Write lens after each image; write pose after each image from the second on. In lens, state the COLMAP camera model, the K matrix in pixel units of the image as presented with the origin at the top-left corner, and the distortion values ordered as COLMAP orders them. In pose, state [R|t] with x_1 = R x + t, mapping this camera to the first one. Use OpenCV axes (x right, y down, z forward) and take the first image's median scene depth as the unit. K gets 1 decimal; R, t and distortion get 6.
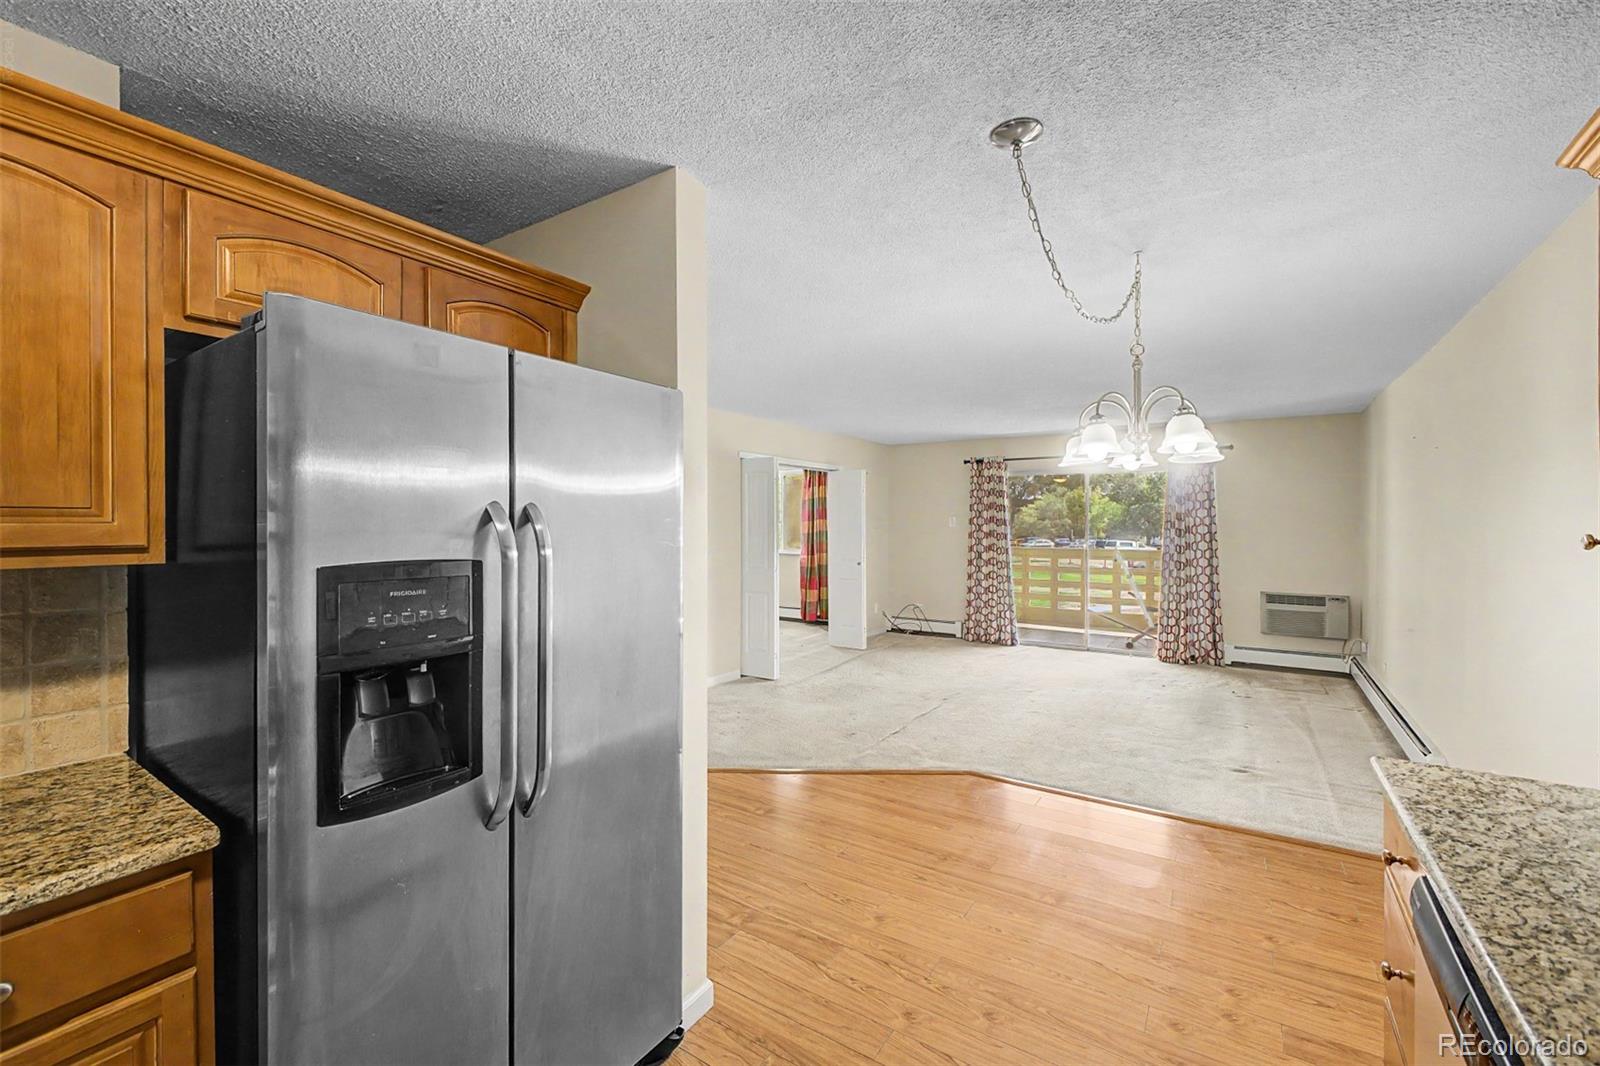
lens RADIAL K [[665.6, 0, 803.2], [0, 665.6, 526.9], [0, 0, 1]] dist [-0.000096, 0.000268]
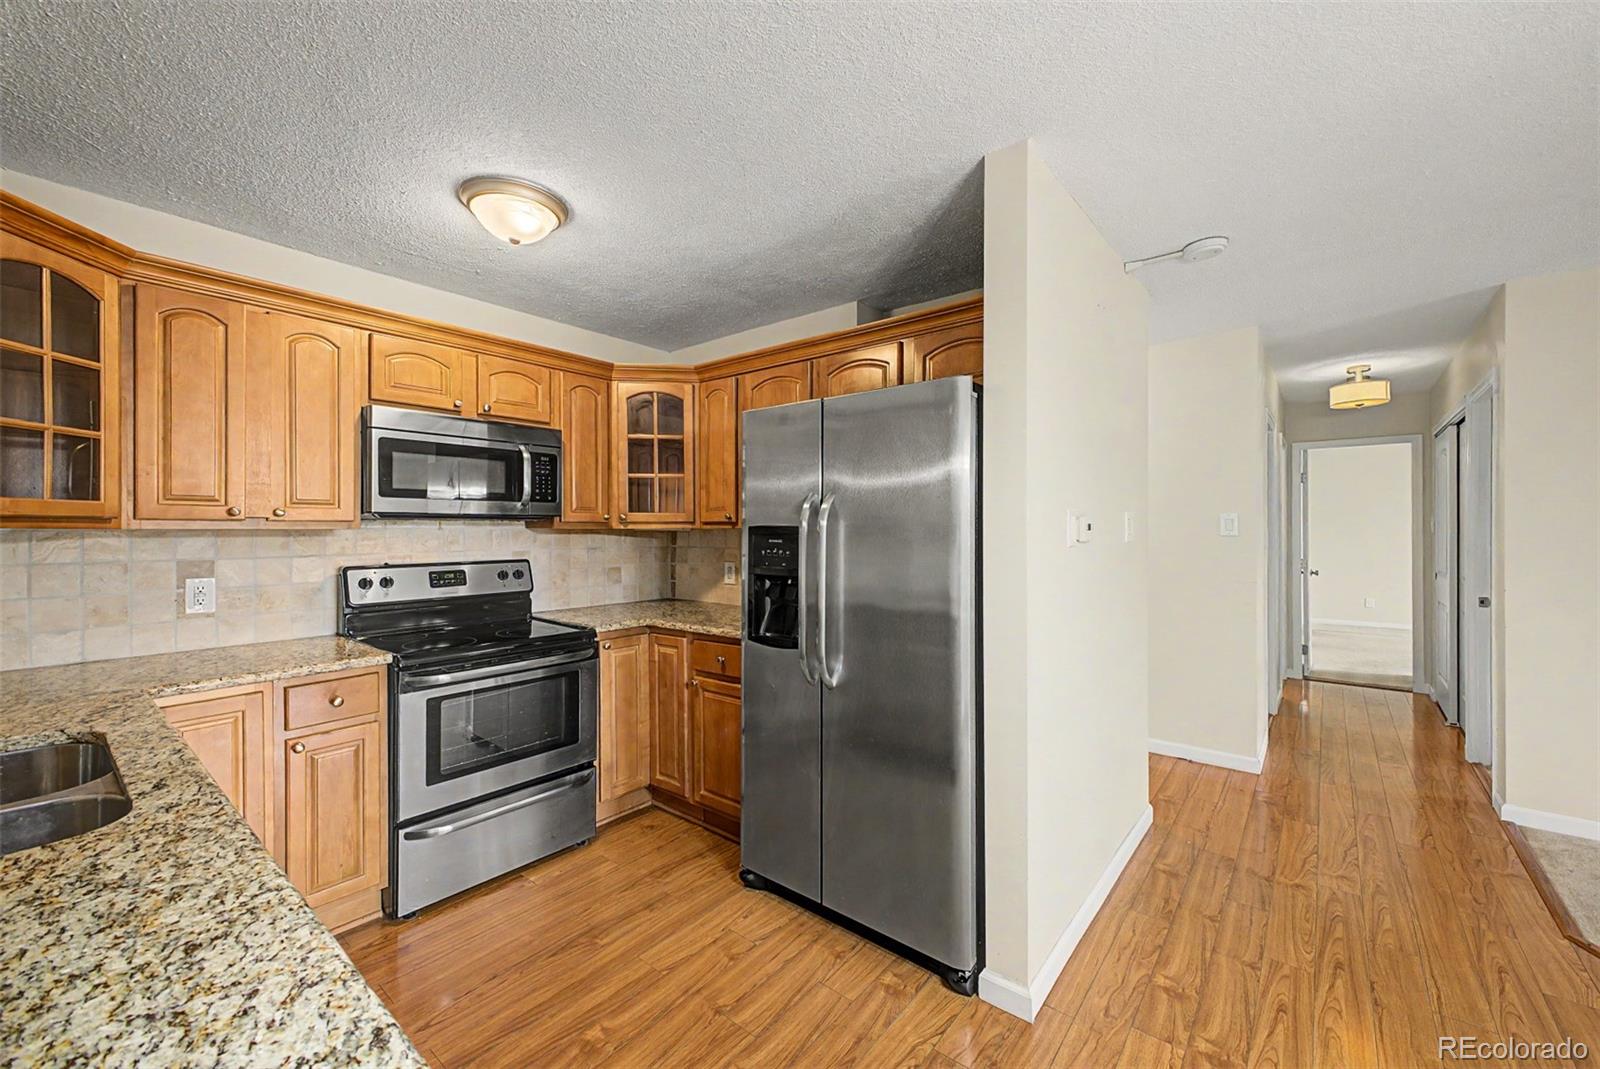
lens RADIAL K [[634.8, 0, 807.1], [0, 634.8, 529.8], [0, 0, 1]] dist [0.023433, -0.008255]
pose [[-0.100468, -0.001920, -0.994938, 0.339305], [-0.005092, 0.999986, -0.001416, 0.016485], [0.994927, 0.004924, -0.100477, 0.333624]]
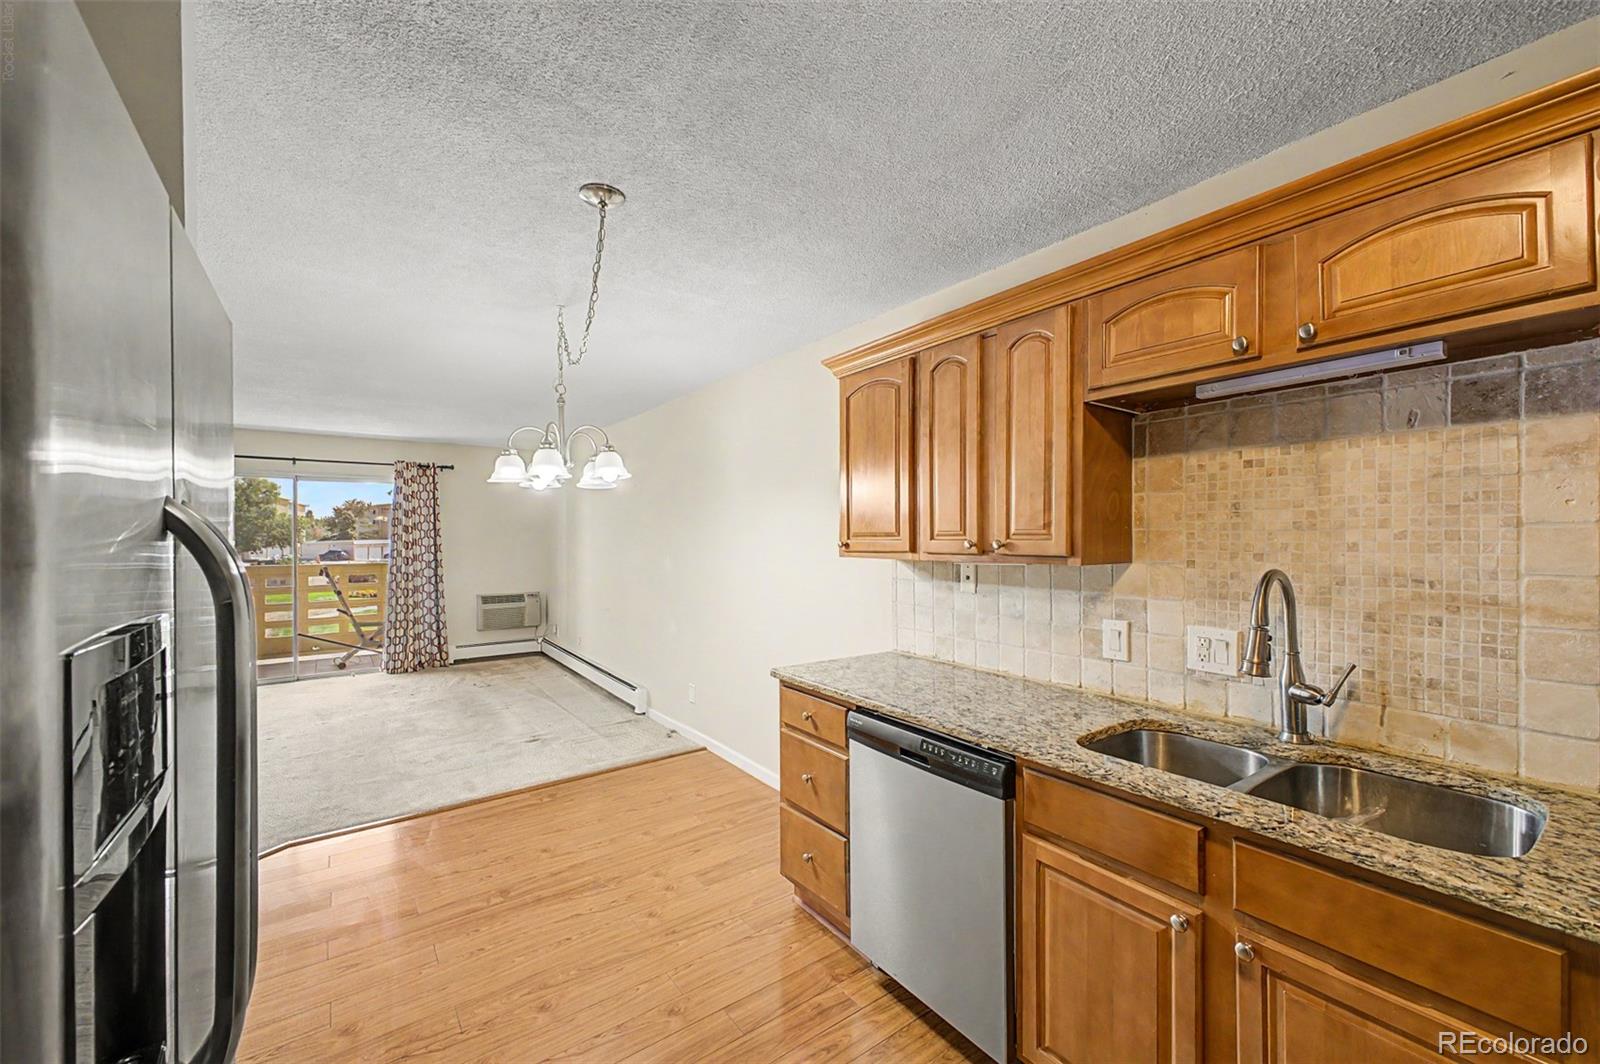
lens RADIAL K [[633.2, 0, 814.1], [0, 633.2, 540.0], [0, 0, 1]] dist [0.001861, 0.000085]
pose [[0.334946, -0.009231, 0.942192, -0.216010], [0.007324, 0.999947, 0.007193, -0.002748], [-0.942209, 0.004491, 0.334996, 0.110469]]
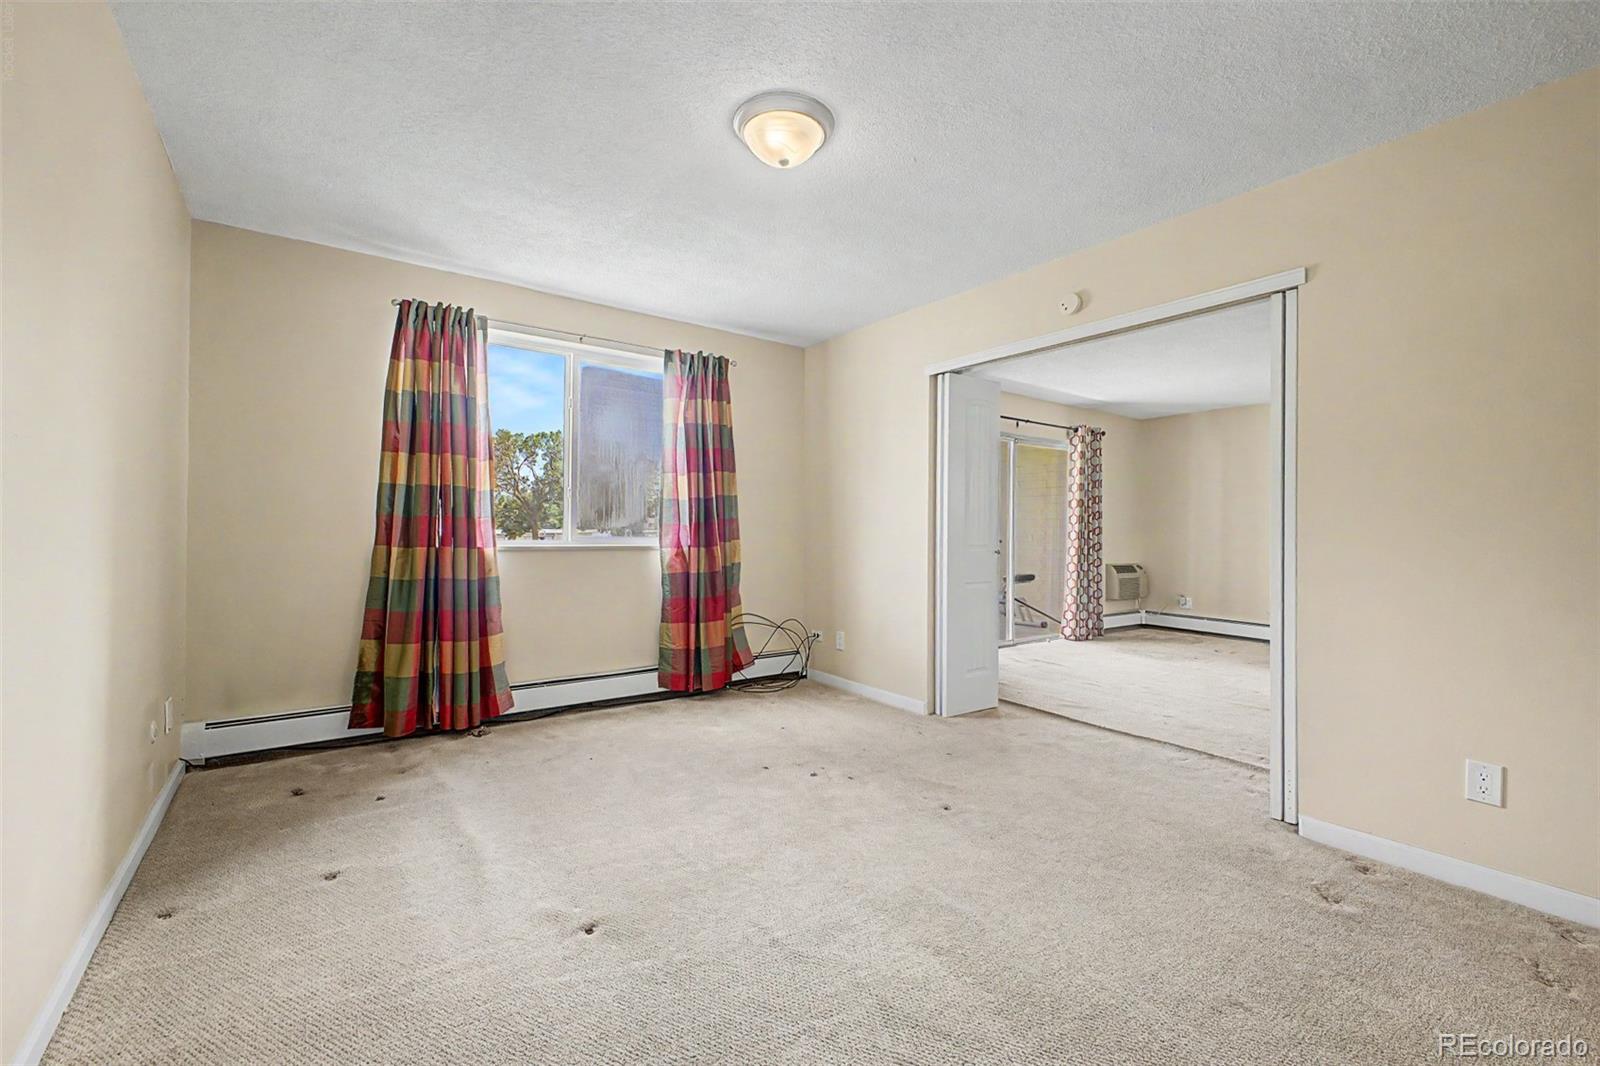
lens RADIAL K [[665.6, 0, 803.2], [0, 665.6, 526.9], [0, 0, 1]] dist [-0.000096, 0.000268]
pose [[0.350577, 0.007694, 0.936502, -0.795931], [-0.004968, 0.999967, -0.006356, 0.062419], [-0.936521, -0.002424, 0.350603, 1.551155]]
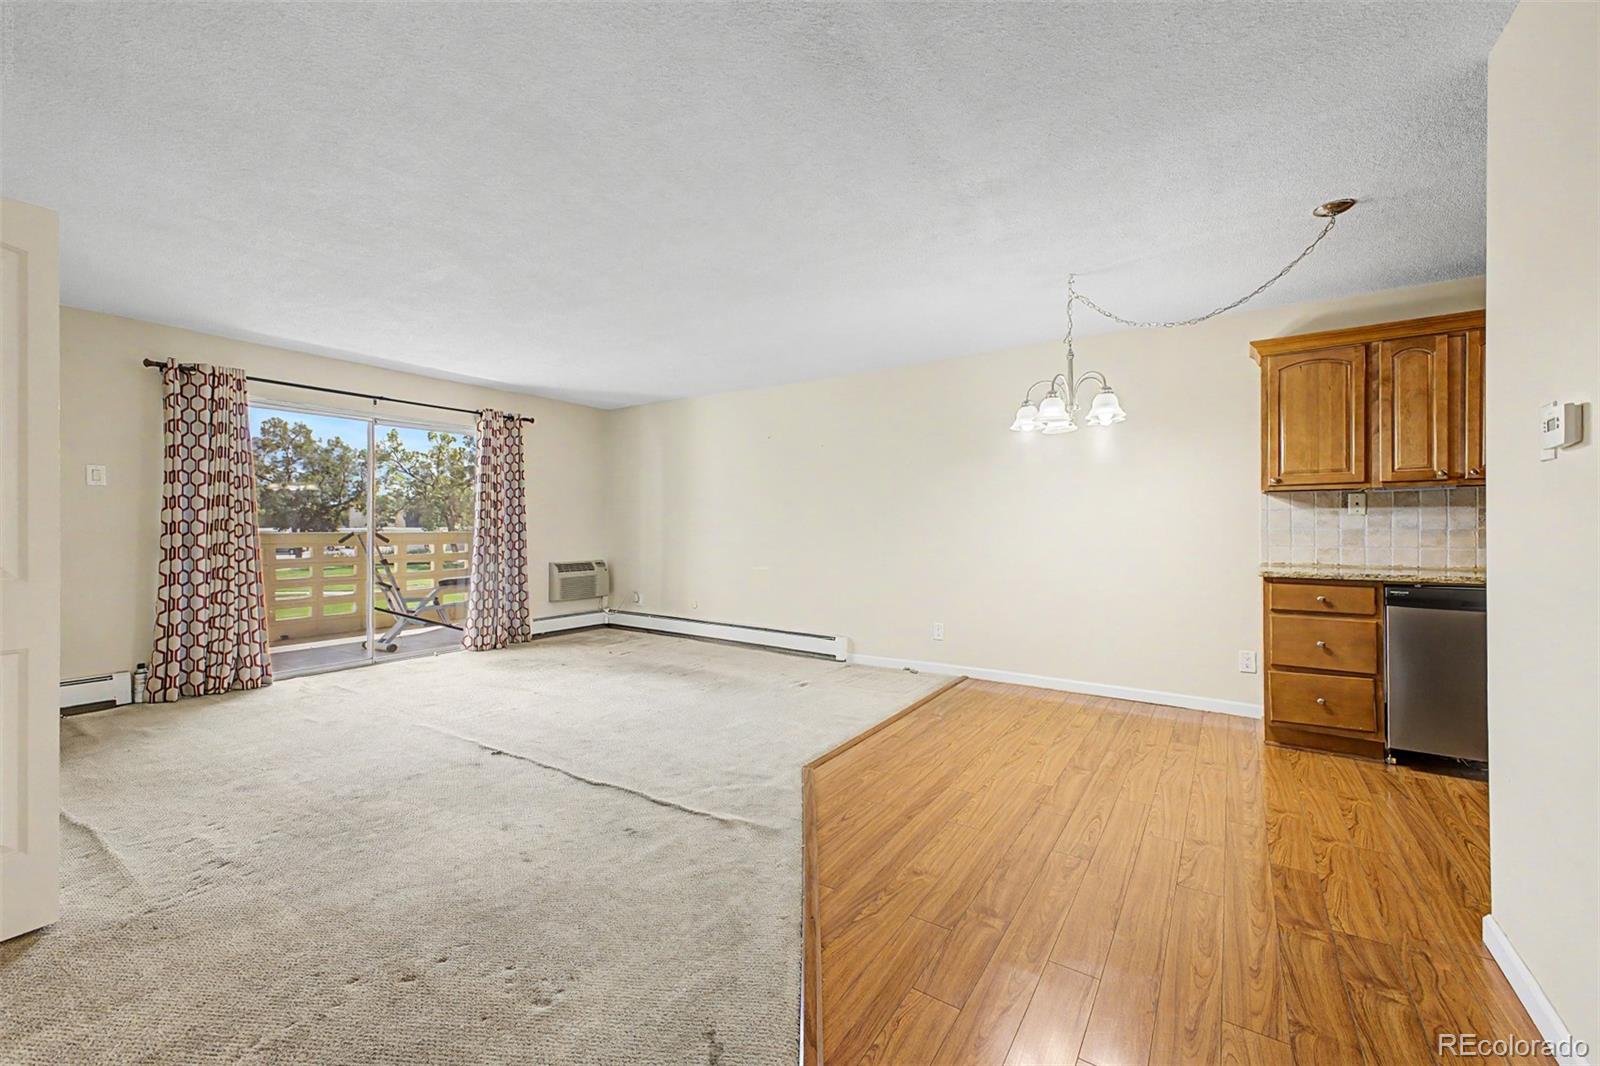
lens RADIAL K [[634.8, 0, 807.1], [0, 634.8, 528.3], [0, 0, 1]] dist [0.023433, -0.008255]
pose [[0.006749, -0.005567, 0.999962, -0.450227], [0.005233, 0.999971, 0.005532, 0.056343], [-0.999964, 0.005196, 0.006778, 0.835636]]
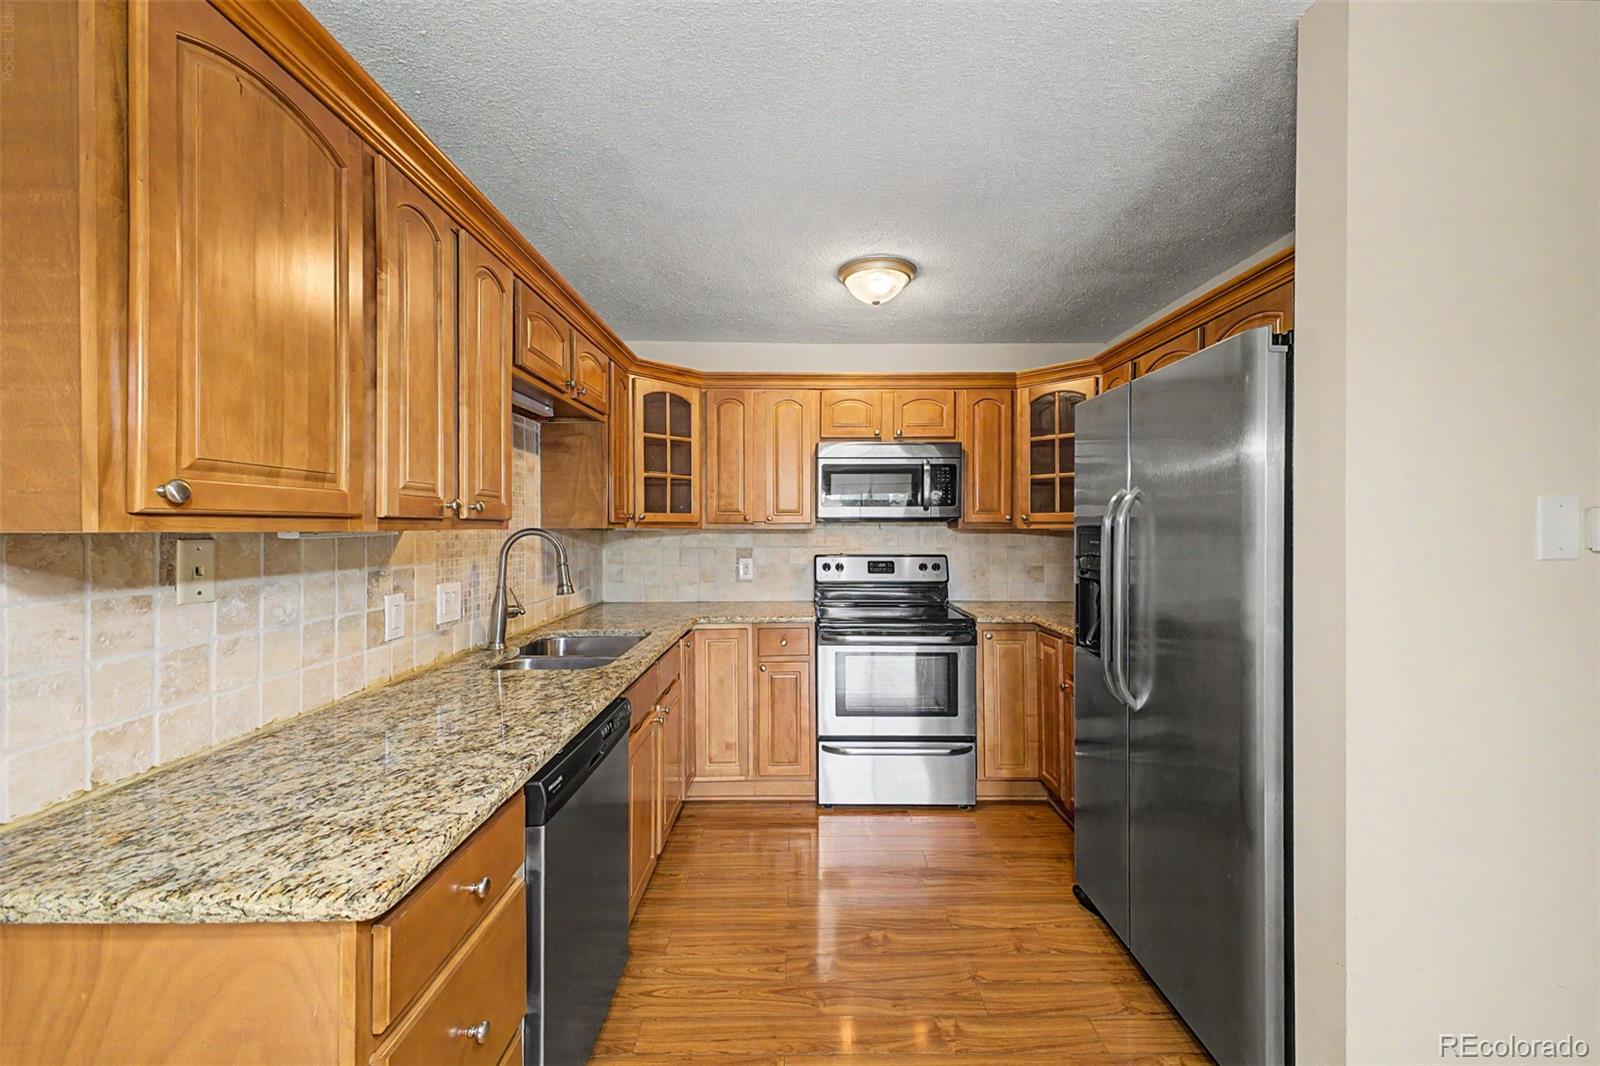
lens RADIAL K [[634.8, 0, 807.1], [0, 634.8, 528.3], [0, 0, 1]] dist [0.023433, -0.008255]
pose [[-0.827331, -0.003244, -0.561706, 0.281142], [-0.005428, 0.999983, 0.002219, 0.014715], [0.561689, 0.004885, -0.827334, 0.530176]]
